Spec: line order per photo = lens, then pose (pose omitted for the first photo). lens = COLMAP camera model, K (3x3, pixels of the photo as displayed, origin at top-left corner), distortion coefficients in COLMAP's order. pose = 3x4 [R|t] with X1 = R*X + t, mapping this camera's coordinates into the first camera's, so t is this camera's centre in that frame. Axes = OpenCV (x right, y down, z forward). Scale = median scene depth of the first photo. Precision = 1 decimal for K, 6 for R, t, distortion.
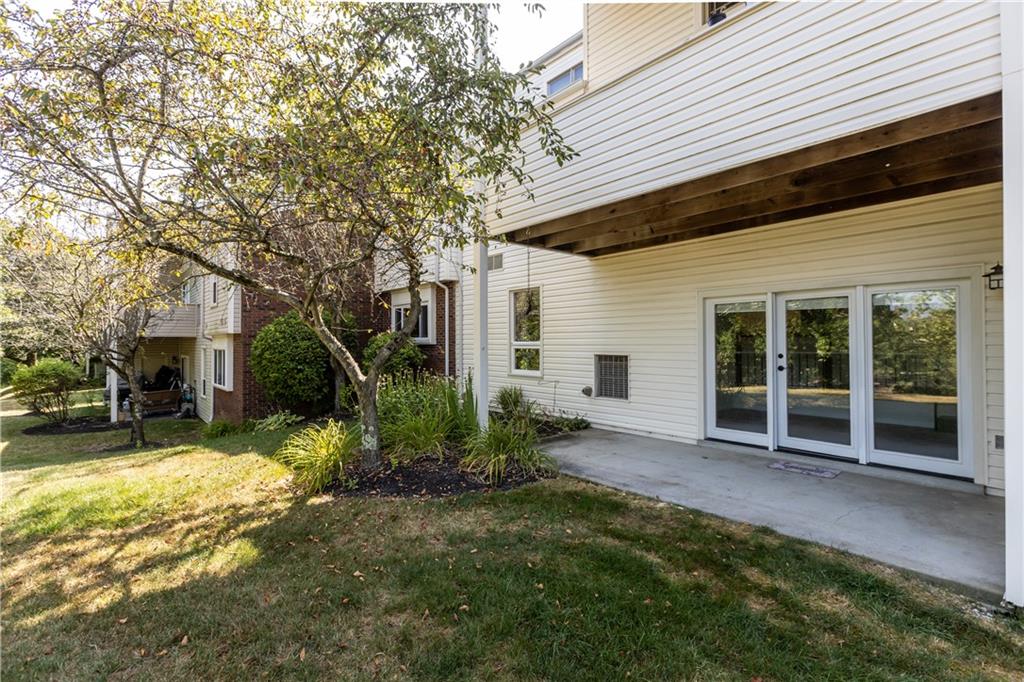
lens RADIAL K [[464.9, 0, 513.4], [0, 464.9, 340.2], [0, 0, 1]] dist [-0.002502, -0.000100]
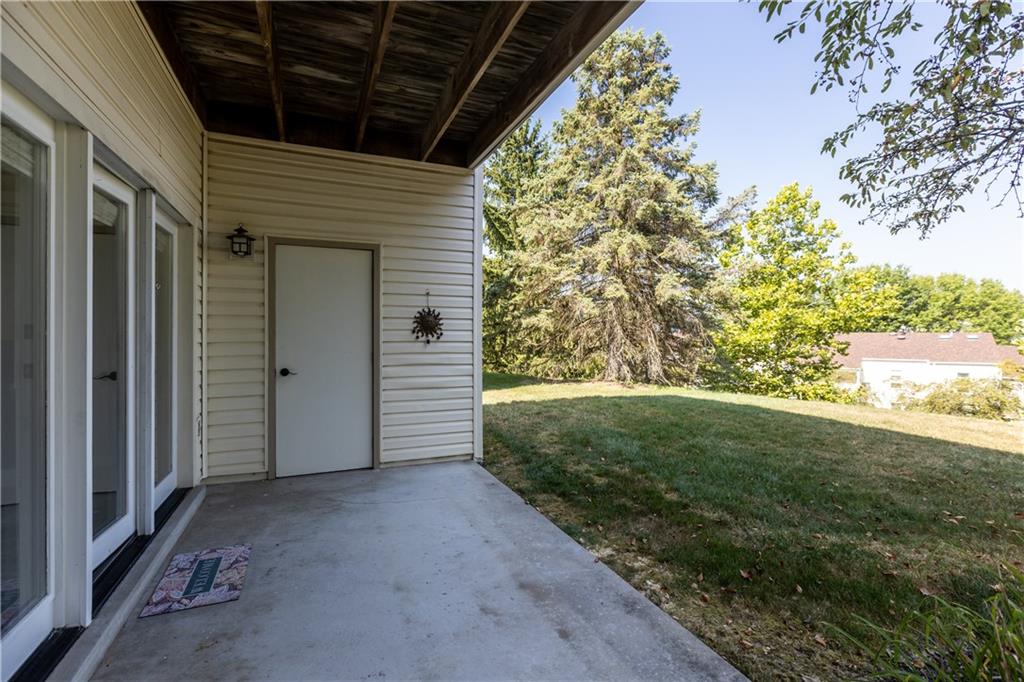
lens RADIAL K [[464.9, 0, 507.5], [0, 464.9, 336.1], [0, 0, 1]] dist [-0.002502, -0.000100]
pose [[-0.949980, -0.001379, 0.312307, 0.244932], [-0.003485, 0.999975, -0.006186, 0.054503], [-0.312291, -0.006965, -0.949961, 1.694512]]
